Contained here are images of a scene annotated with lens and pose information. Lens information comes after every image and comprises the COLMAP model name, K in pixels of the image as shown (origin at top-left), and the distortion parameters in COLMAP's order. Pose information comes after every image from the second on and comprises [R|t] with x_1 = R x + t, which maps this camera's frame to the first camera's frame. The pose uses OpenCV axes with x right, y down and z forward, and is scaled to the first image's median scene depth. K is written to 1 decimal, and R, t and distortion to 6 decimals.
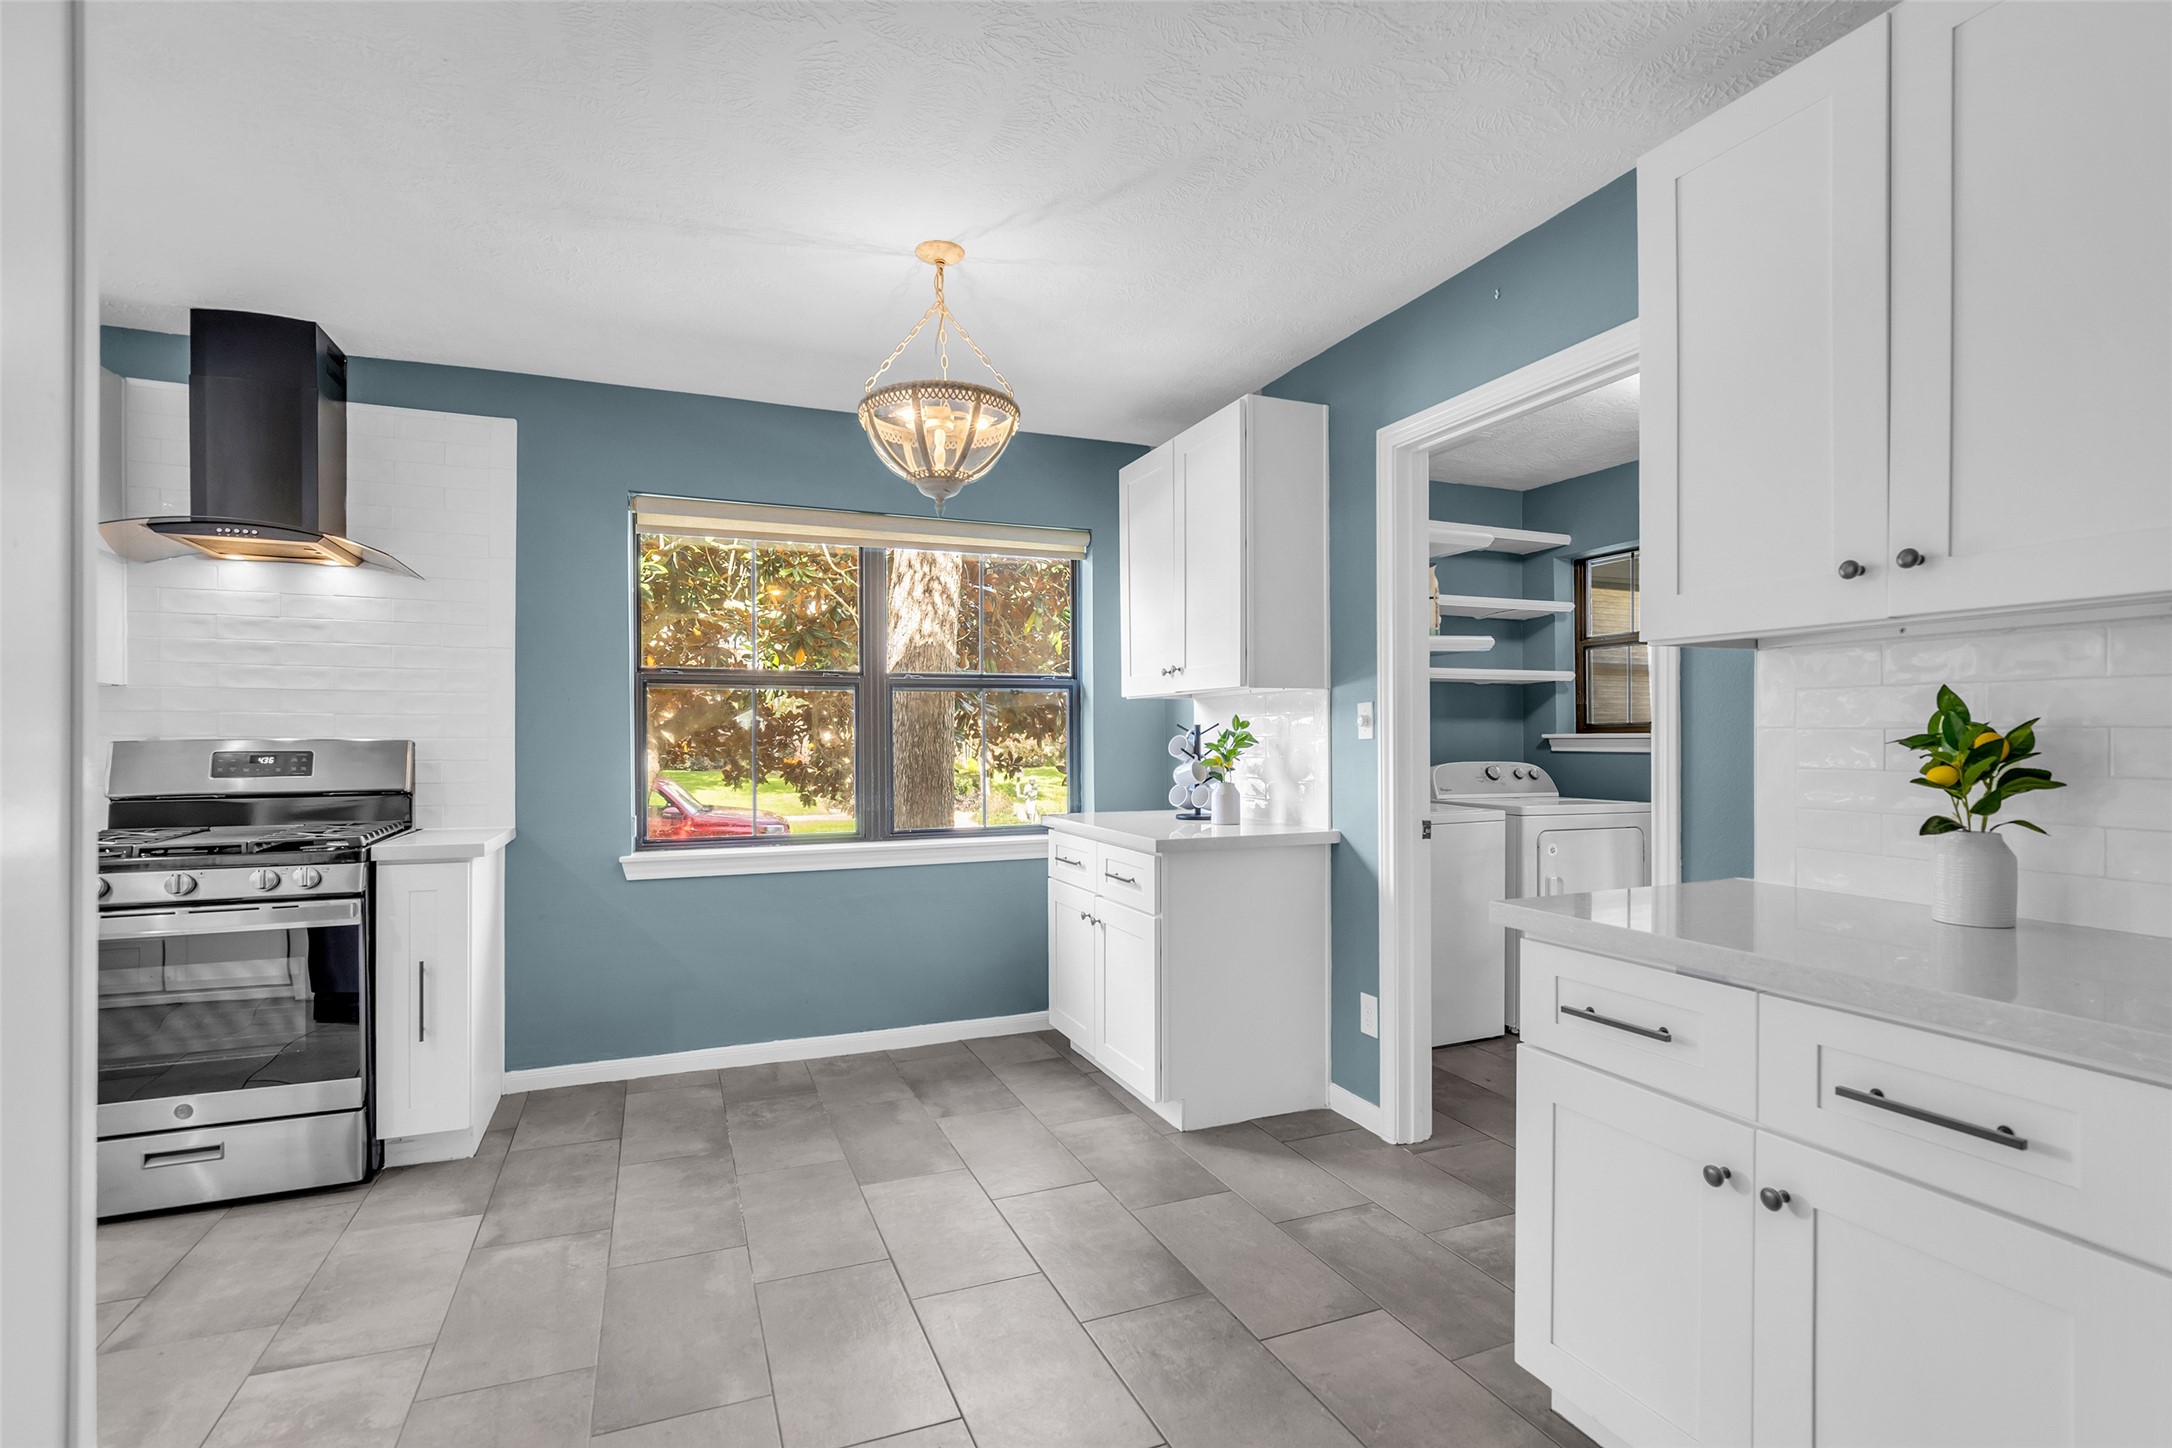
lens RADIAL K [[1002.2, 0, 1081.0], [0, 1002.2, 727.2], [0, 0, 1]] dist [-0.009204, -0.000179]
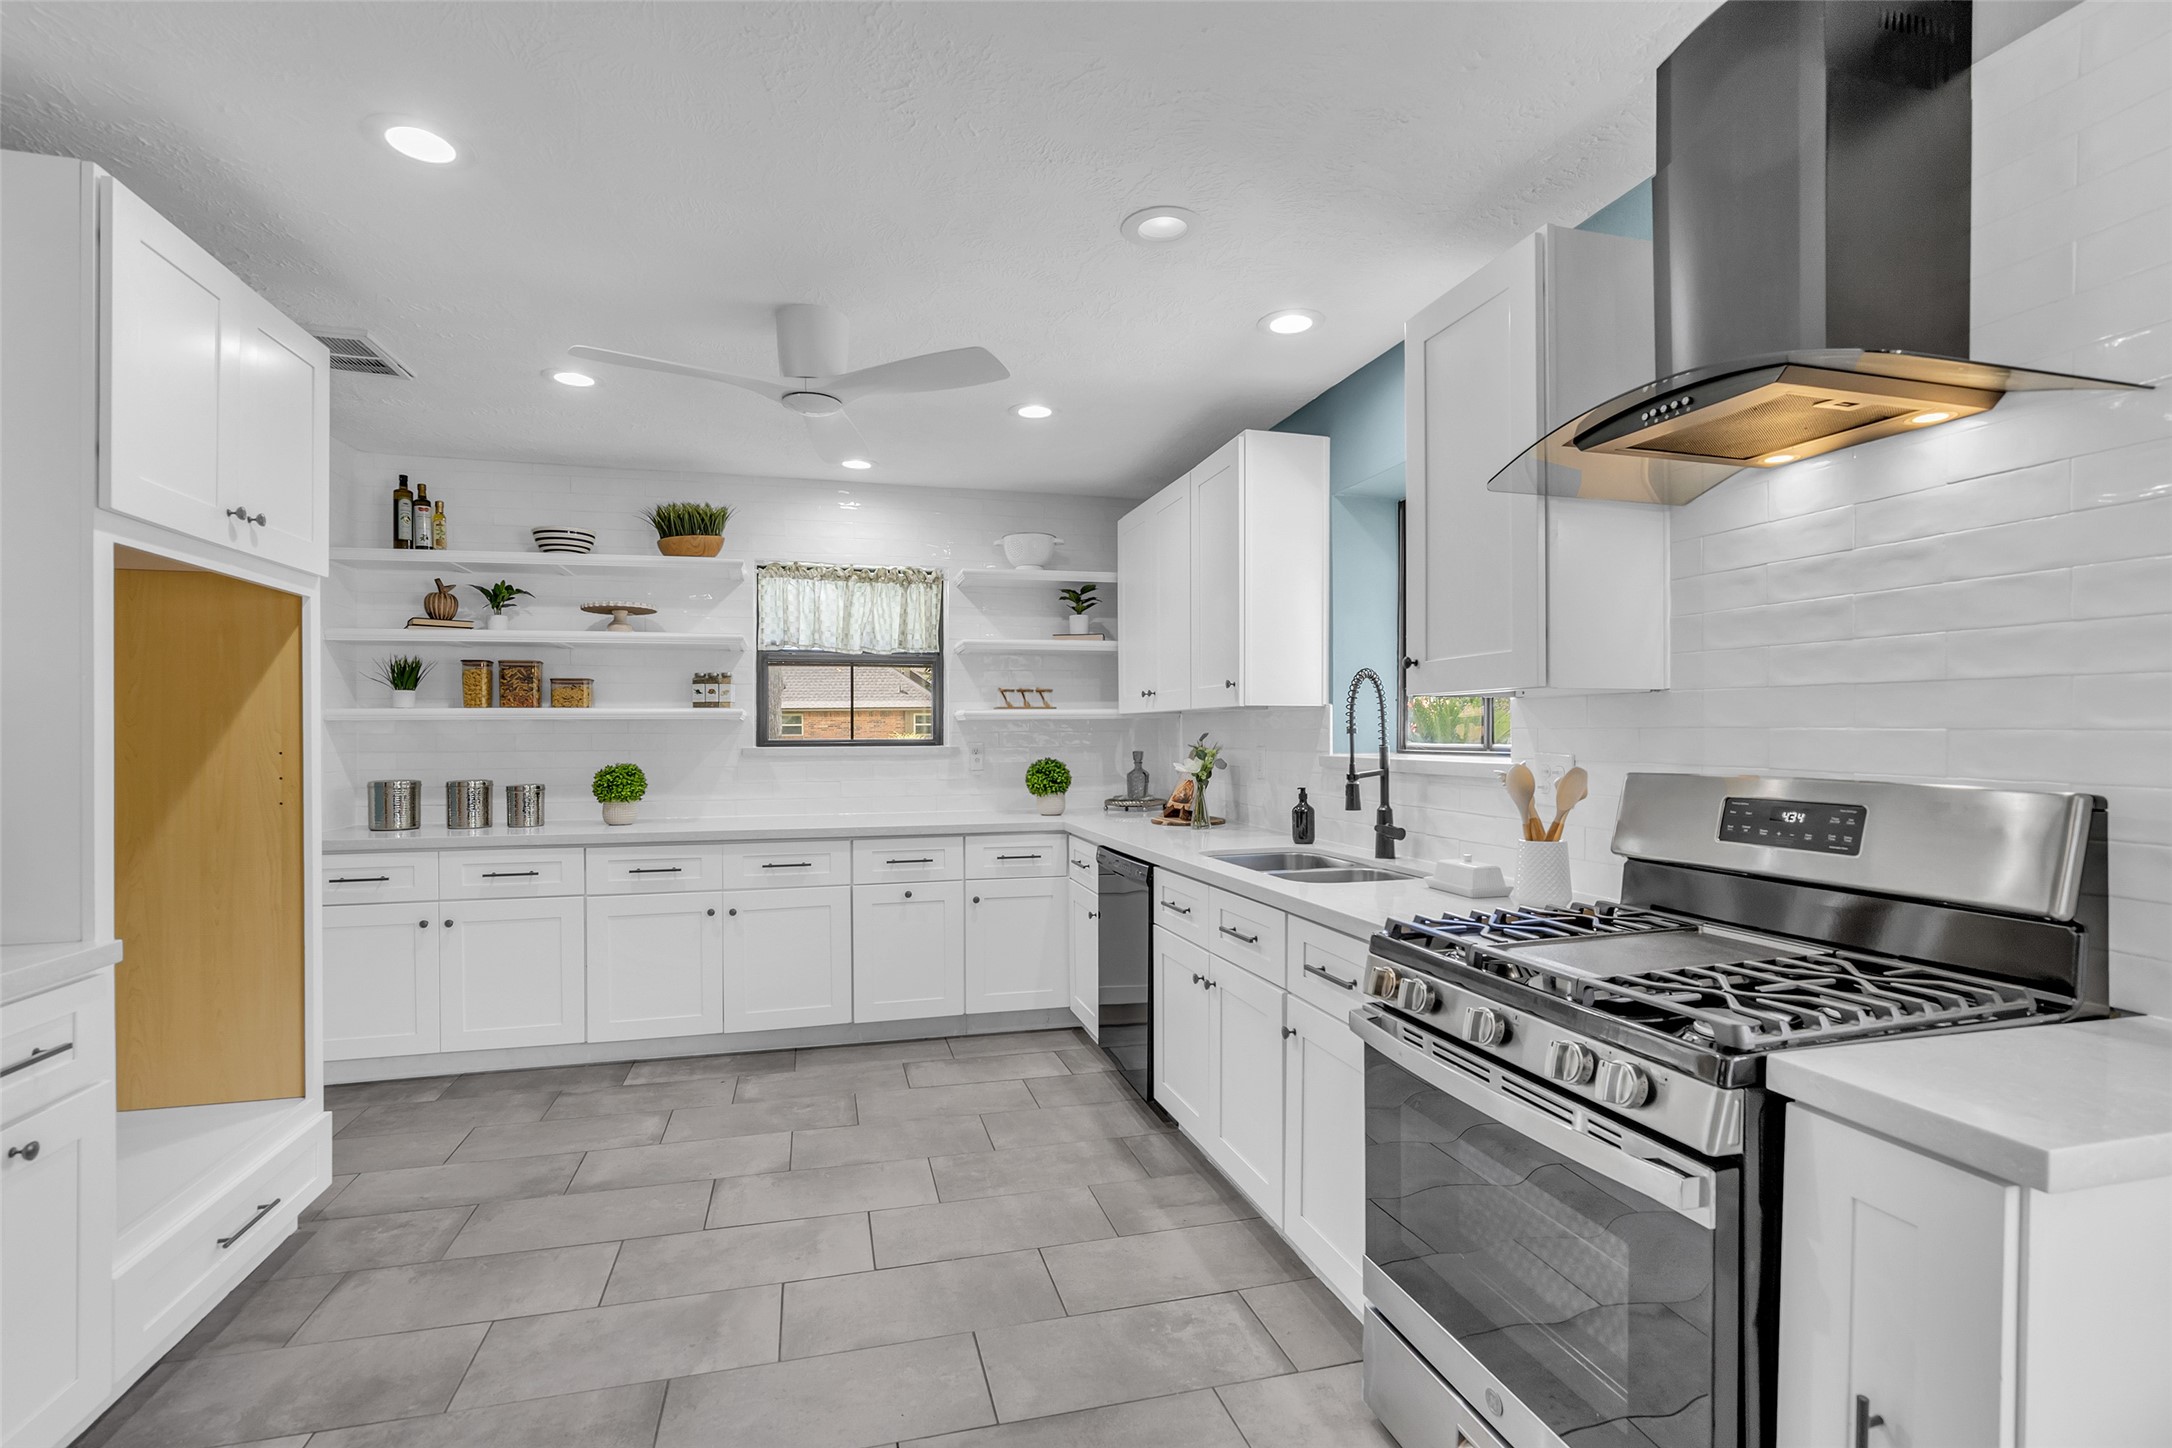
lens RADIAL K [[1002.2, 0, 1081.0], [0, 1002.2, 727.2], [0, 0, 1]] dist [-0.009204, -0.000179]
pose [[-0.137313, -0.001864, -0.990526, -0.226680], [0.010207, 0.999942, -0.003297, -0.017909], [0.990475, -0.010563, -0.137286, 0.689063]]
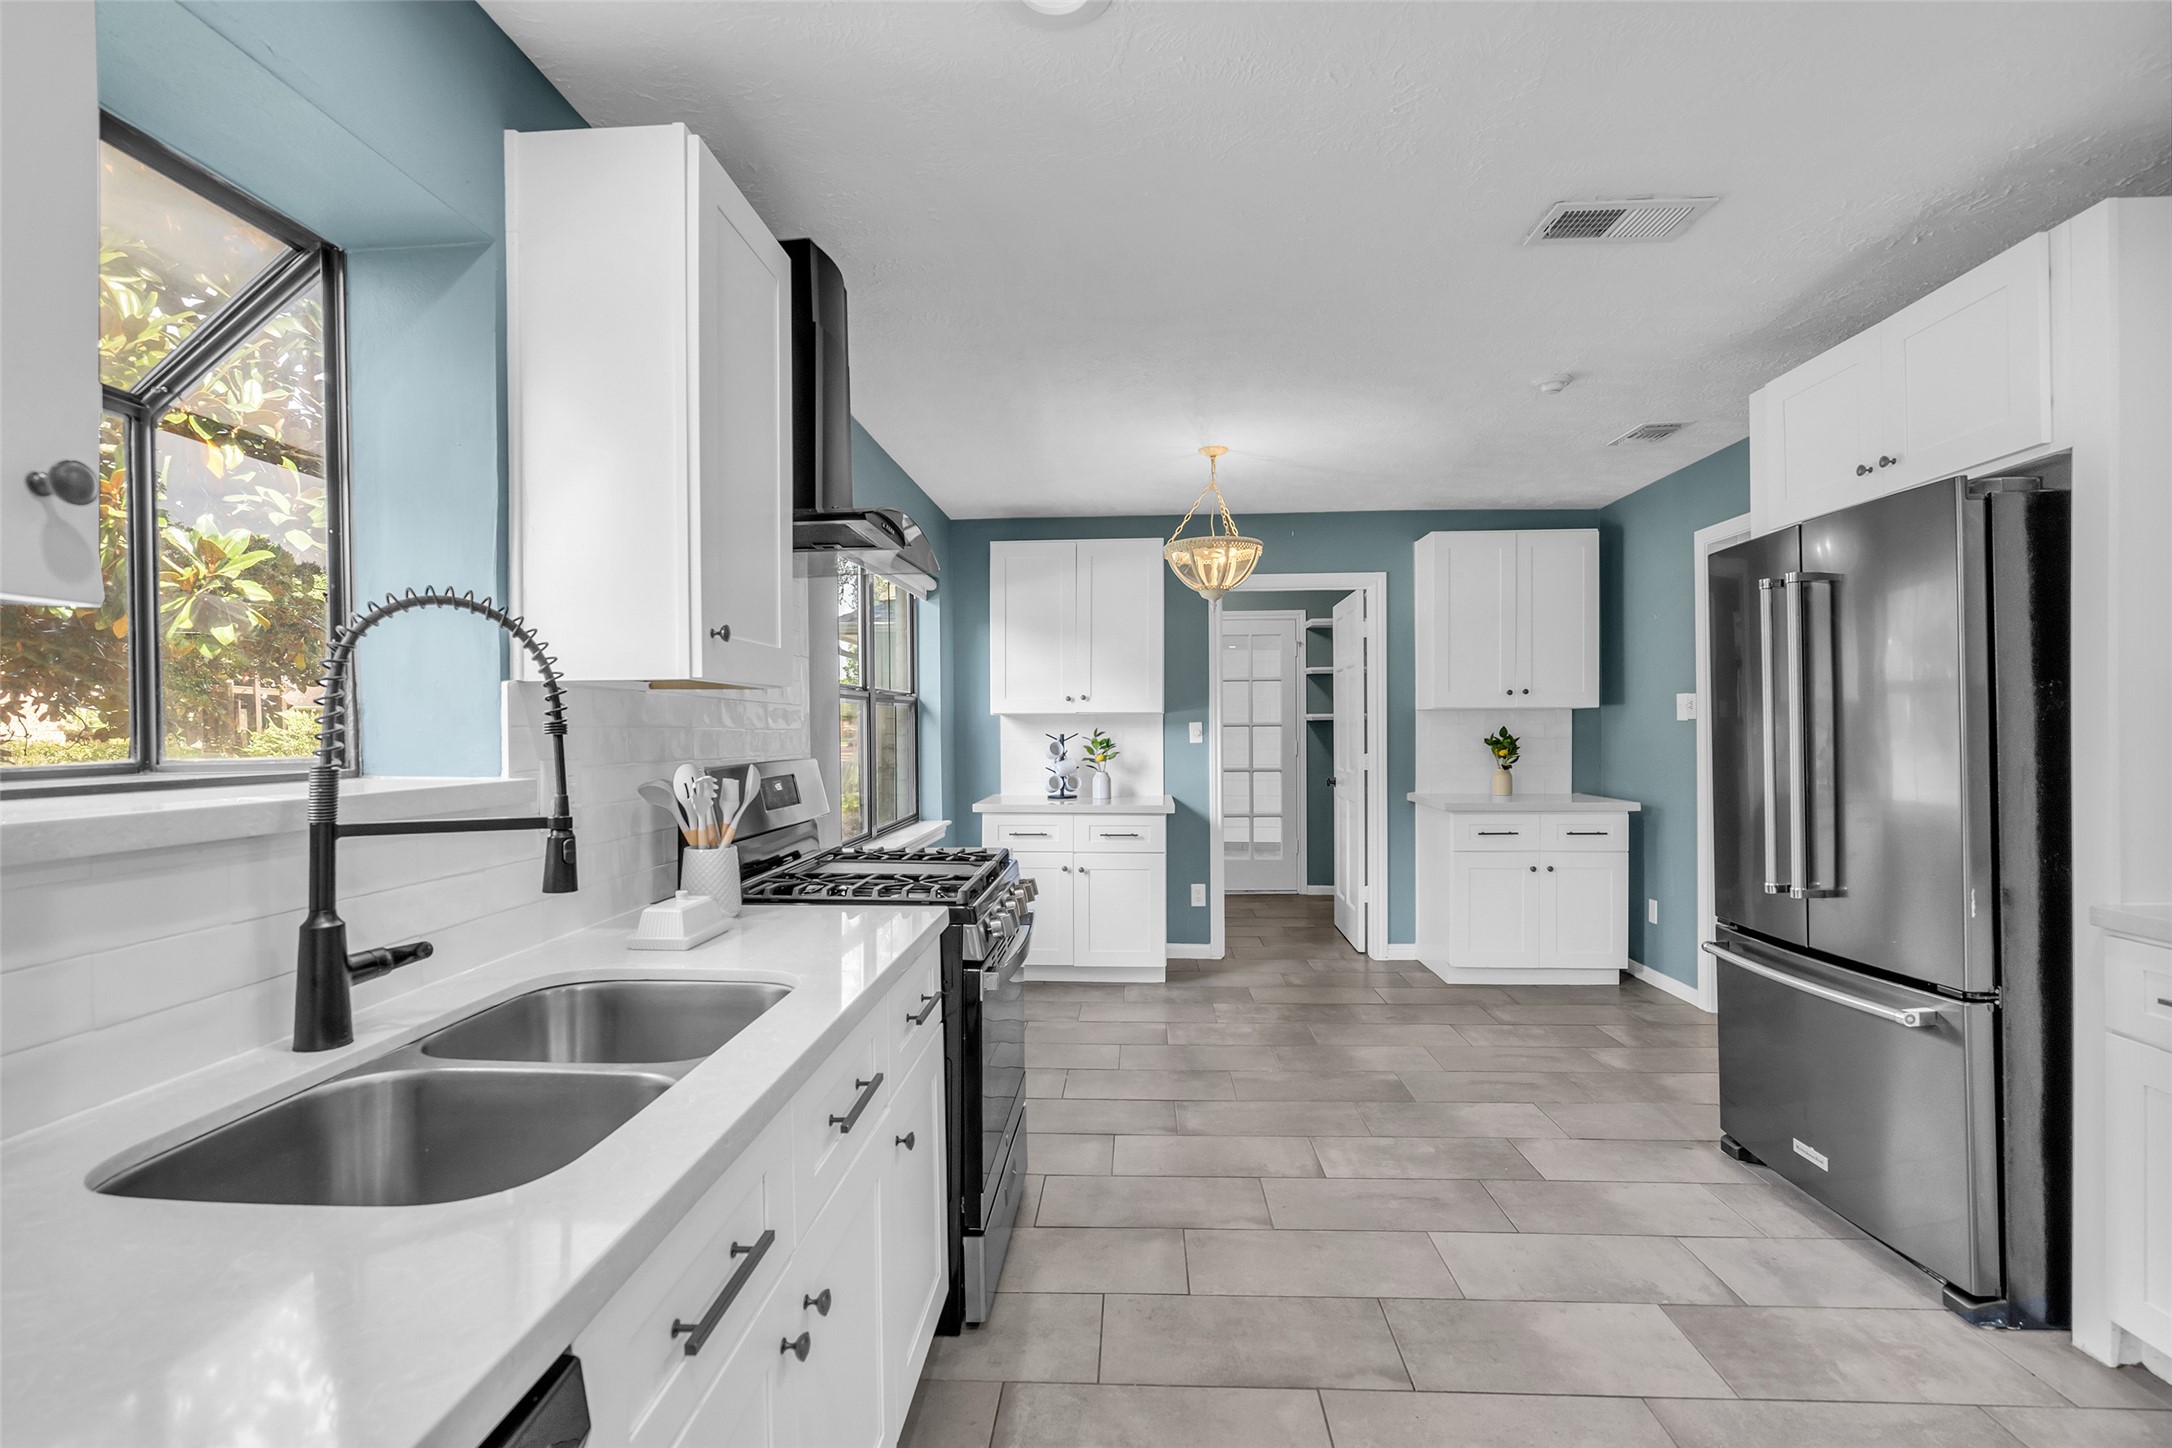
lens RADIAL K [[1002.2, 0, 1081.0], [0, 1002.2, 727.2], [0, 0, 1]] dist [-0.009204, -0.000179]
pose [[0.431278, 0.000850, 0.902219, -1.447005], [-0.008313, 0.999961, 0.003032, -0.019074], [-0.902181, -0.008808, 0.431268, 0.419894]]
